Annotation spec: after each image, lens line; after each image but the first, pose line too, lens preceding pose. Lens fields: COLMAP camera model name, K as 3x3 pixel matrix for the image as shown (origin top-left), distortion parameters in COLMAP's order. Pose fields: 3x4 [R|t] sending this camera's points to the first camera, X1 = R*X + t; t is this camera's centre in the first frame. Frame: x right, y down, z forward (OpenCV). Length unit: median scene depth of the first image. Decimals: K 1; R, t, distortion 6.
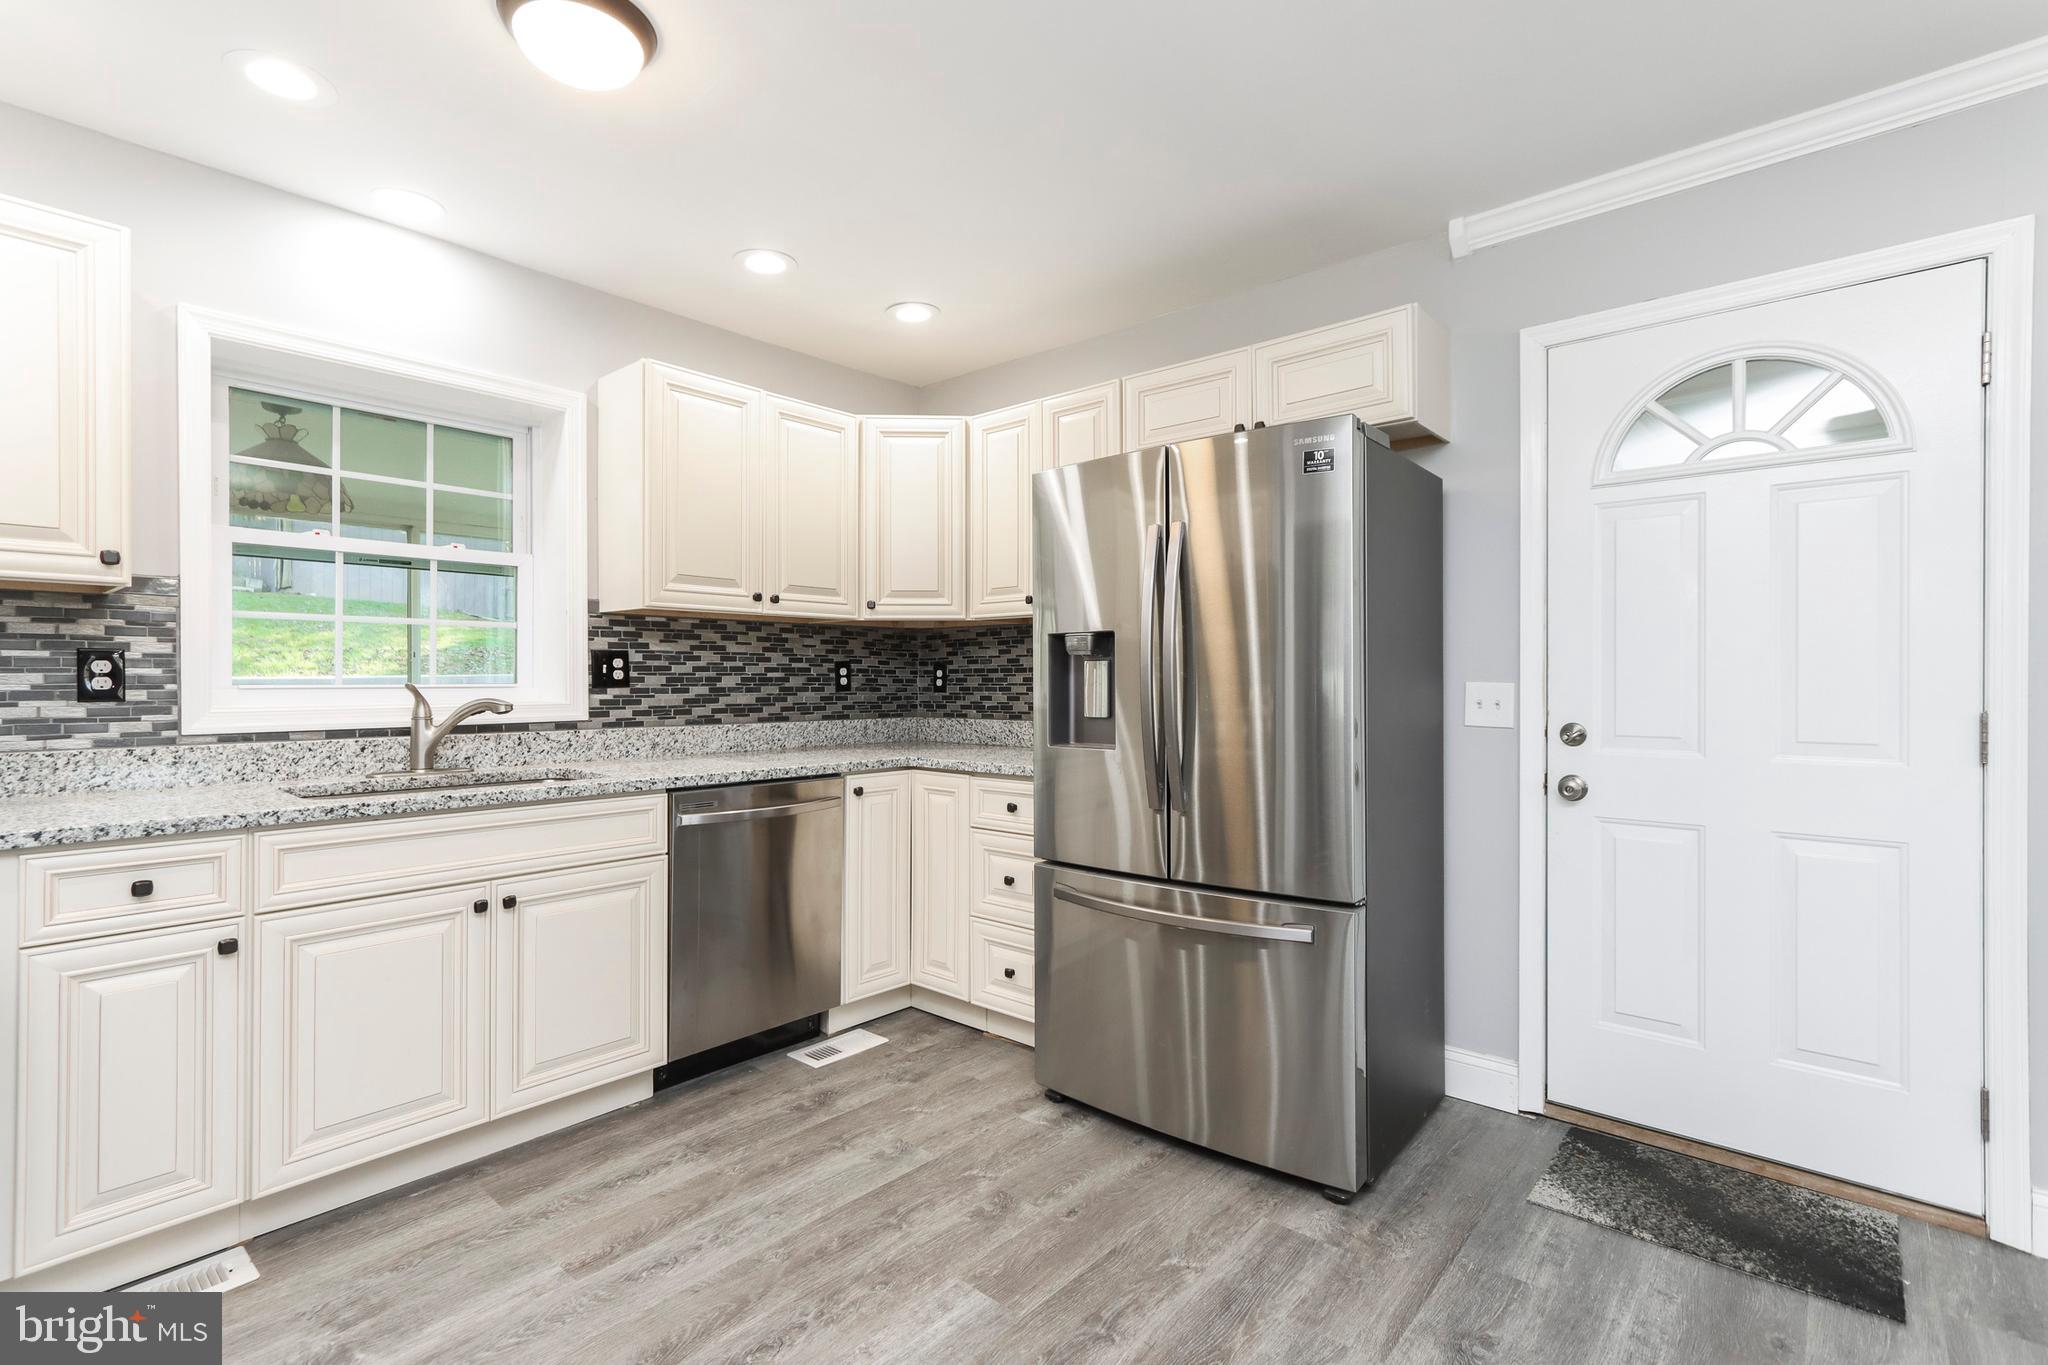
lens RADIAL K [[938.9, 0, 978.9], [0, 938.9, 677.1], [0, 0, 1]] dist [0.001815, 0.002457]
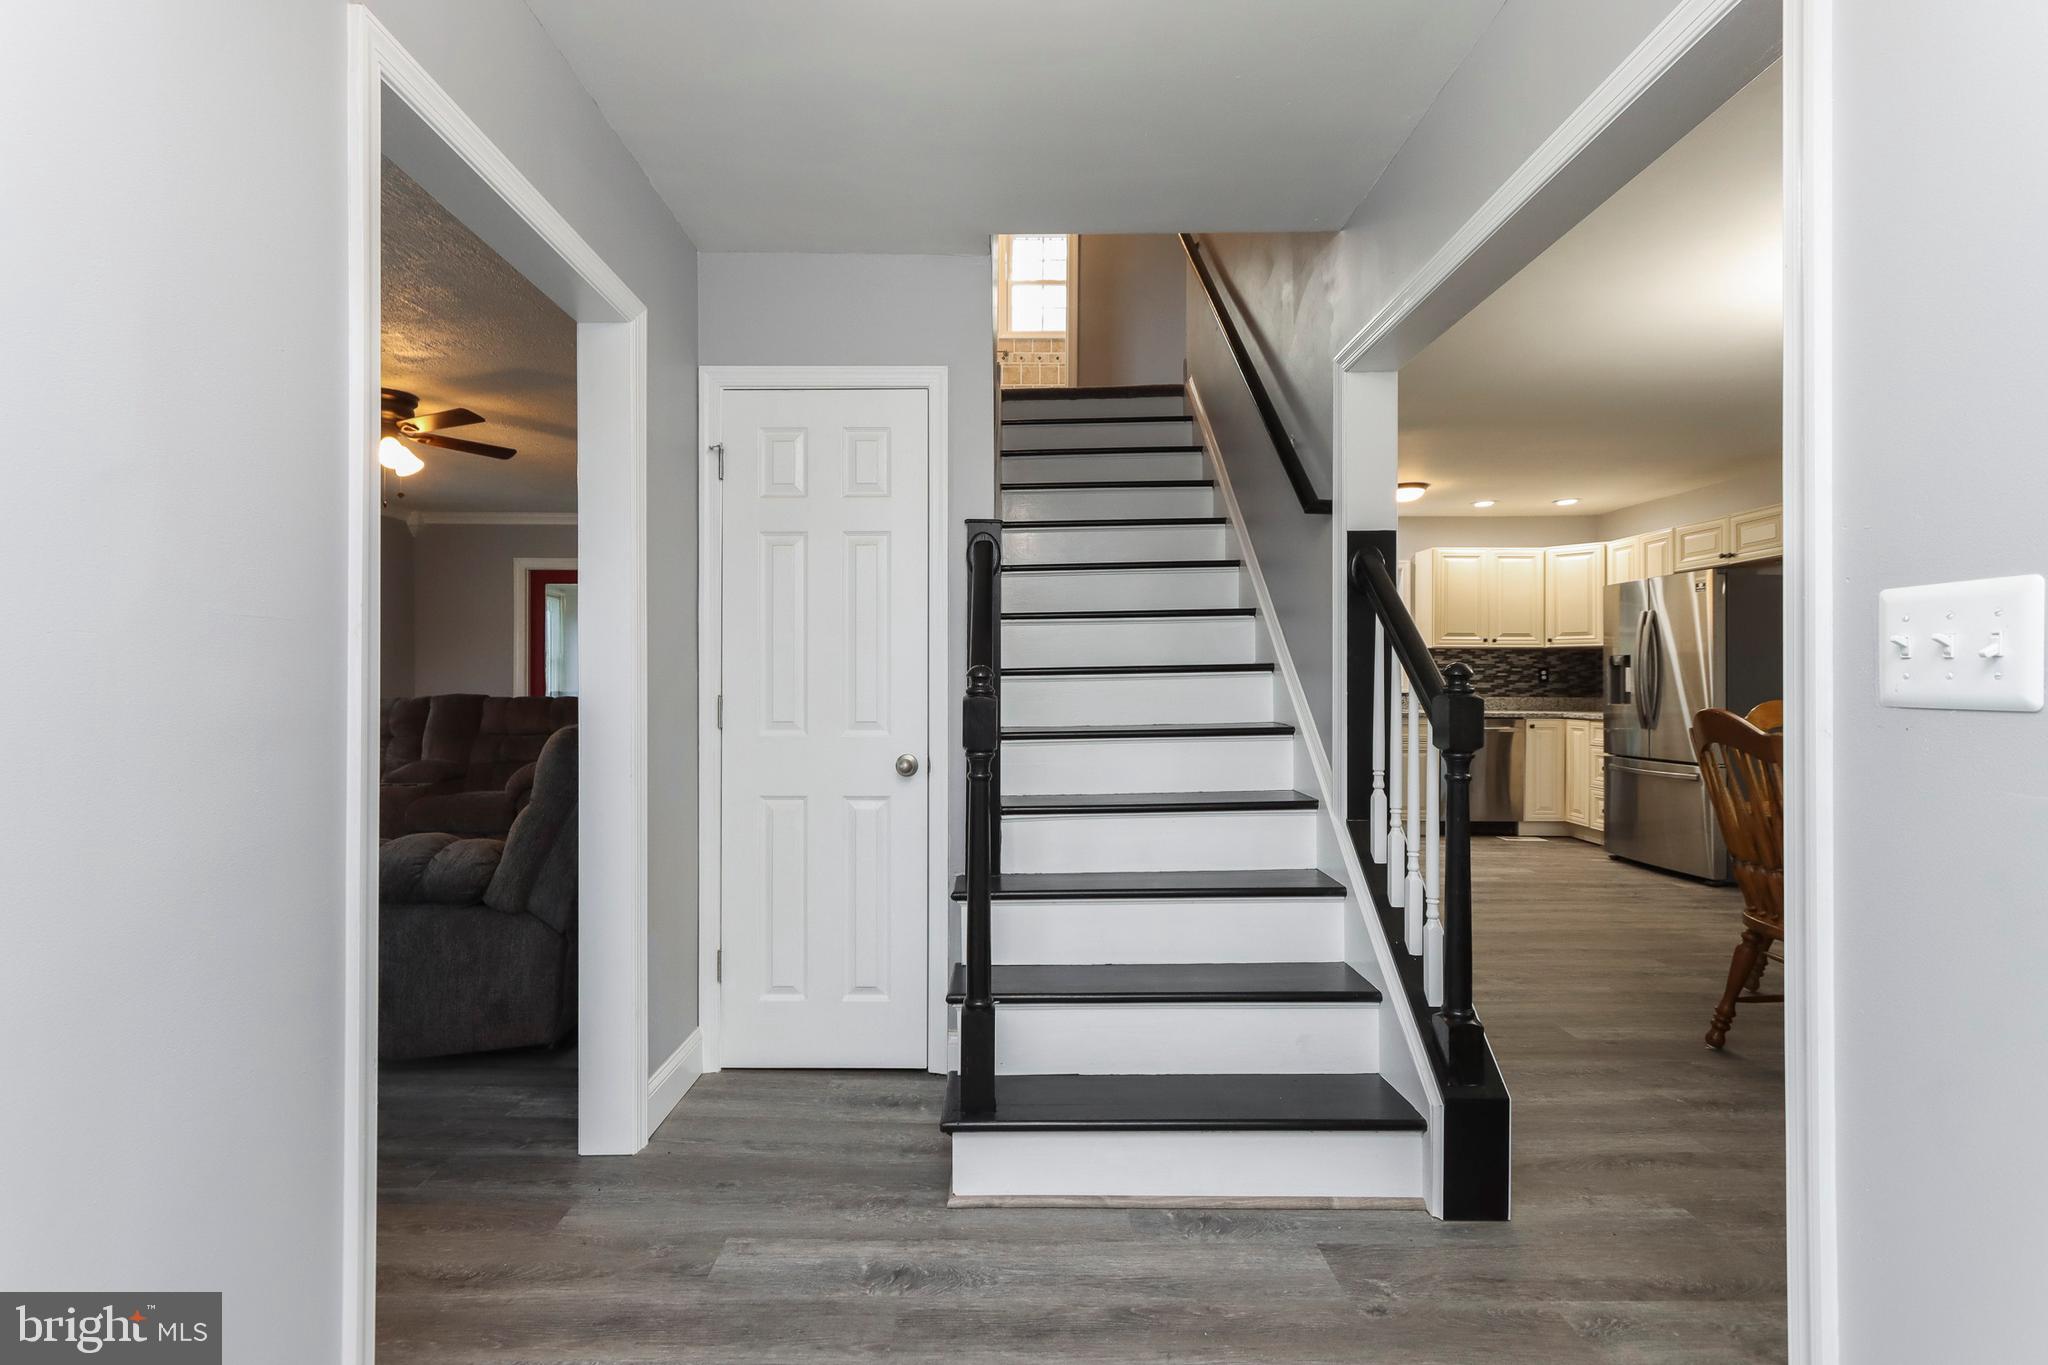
lens RADIAL K [[938.9, 0, 1003.4], [0, 938.9, 676.2], [0, 0, 1]] dist [0.001815, 0.002457]
pose [[0.683842, -0.002406, -0.729626, 0.698083], [0.000389, 0.999996, -0.002934, 0.009605], [0.729630, 0.001722, 0.683840, -1.570194]]
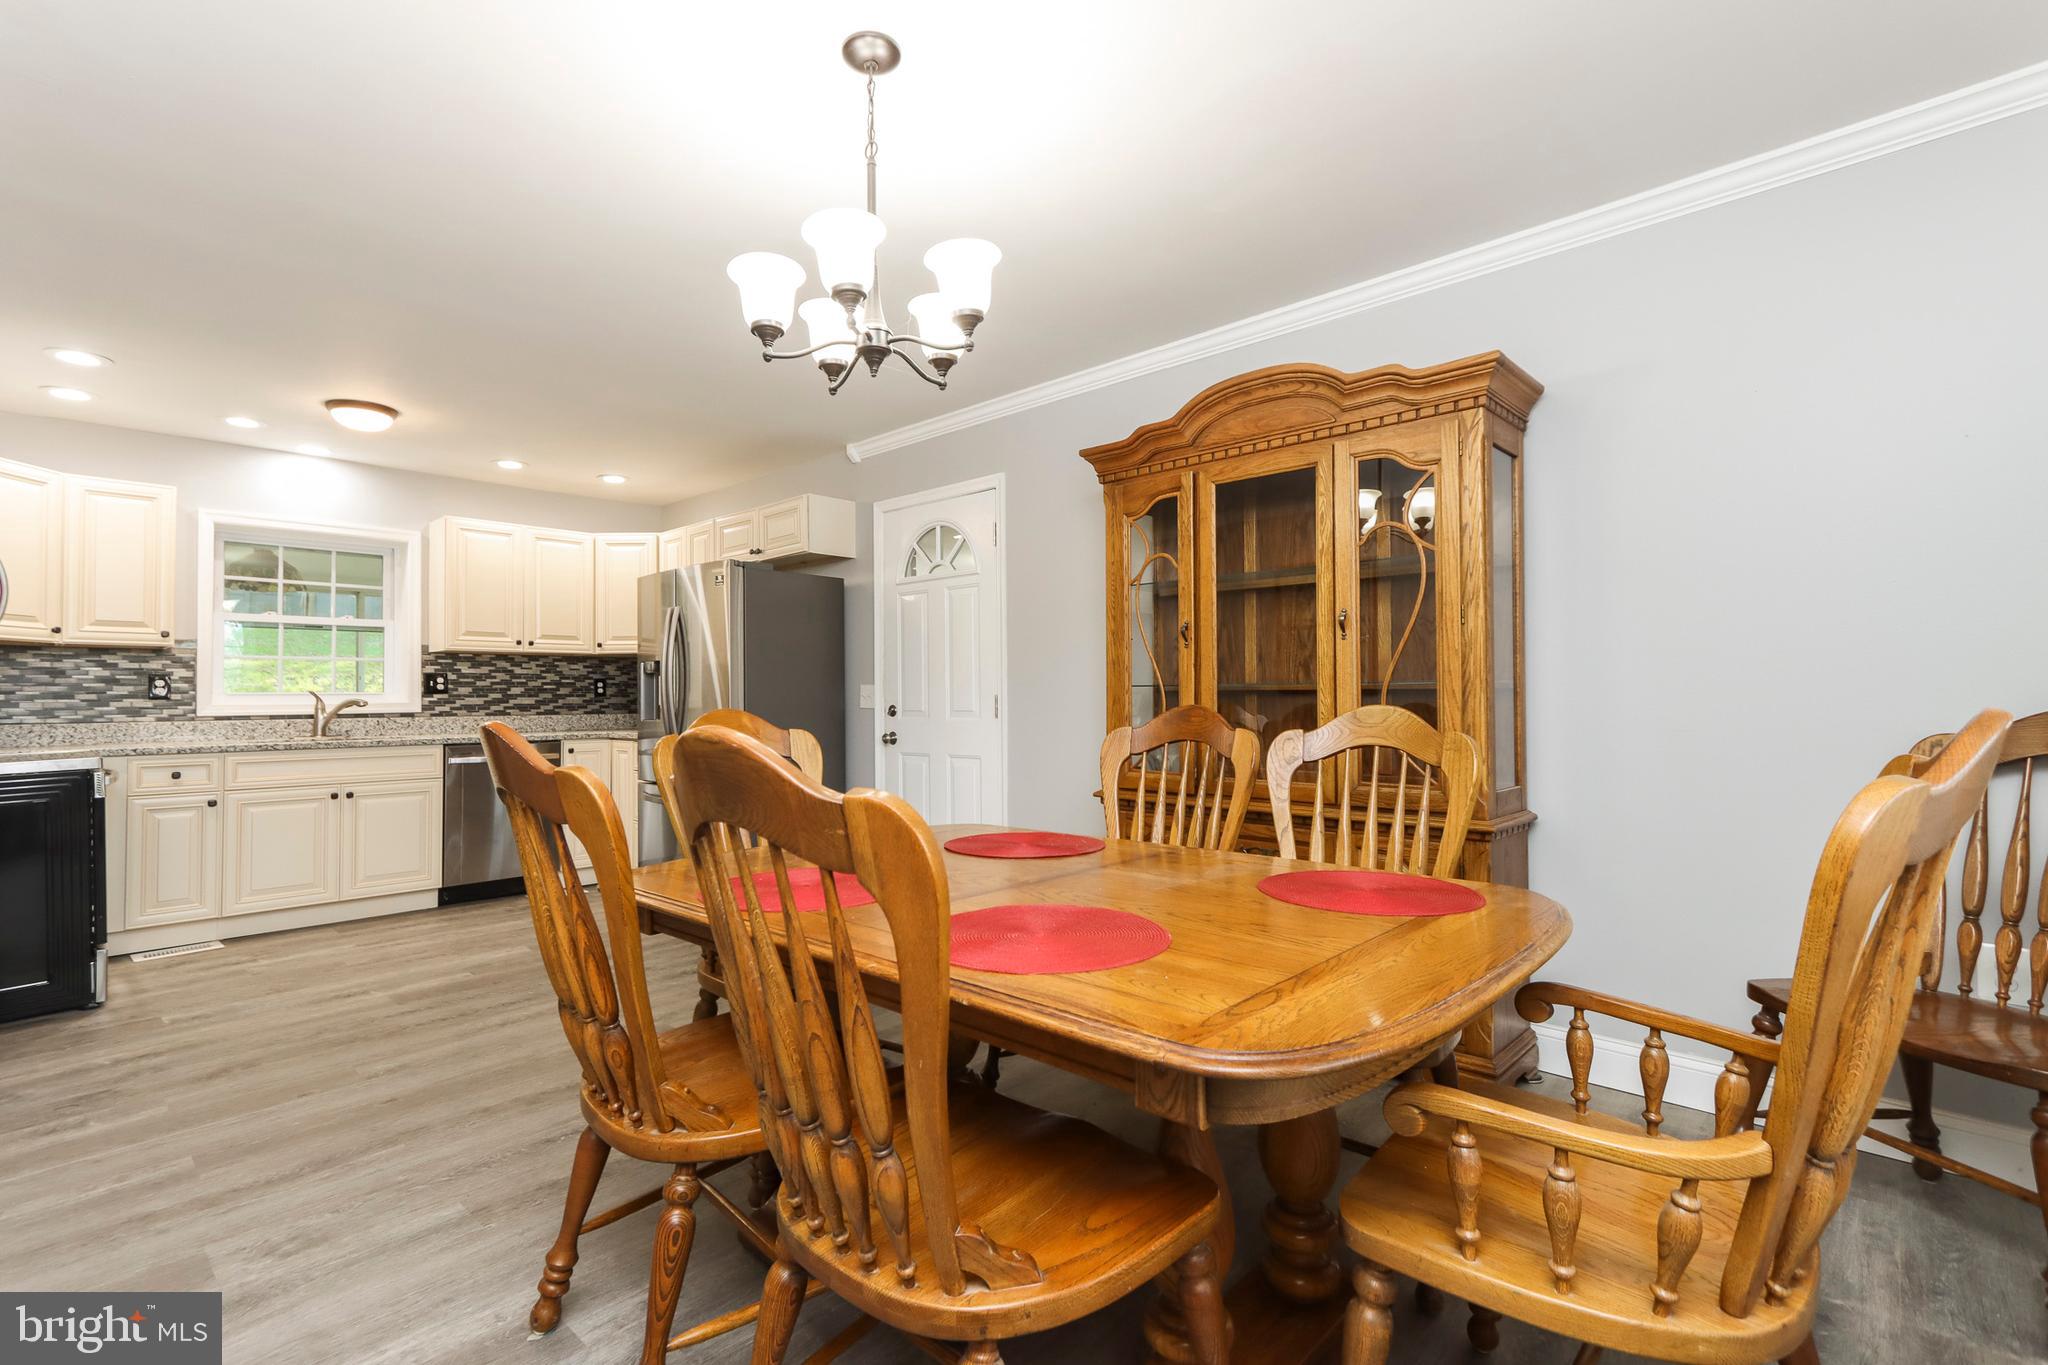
lens RADIAL K [[938.9, 0, 978.7], [0, 938.9, 669.9], [0, 0, 1]] dist [0.001815, 0.002457]
pose [[0.999528, -0.010266, -0.028969, 0.765313], [0.009425, 0.999534, -0.029031, 0.029929], [0.029254, 0.028745, 0.999159, -0.837630]]
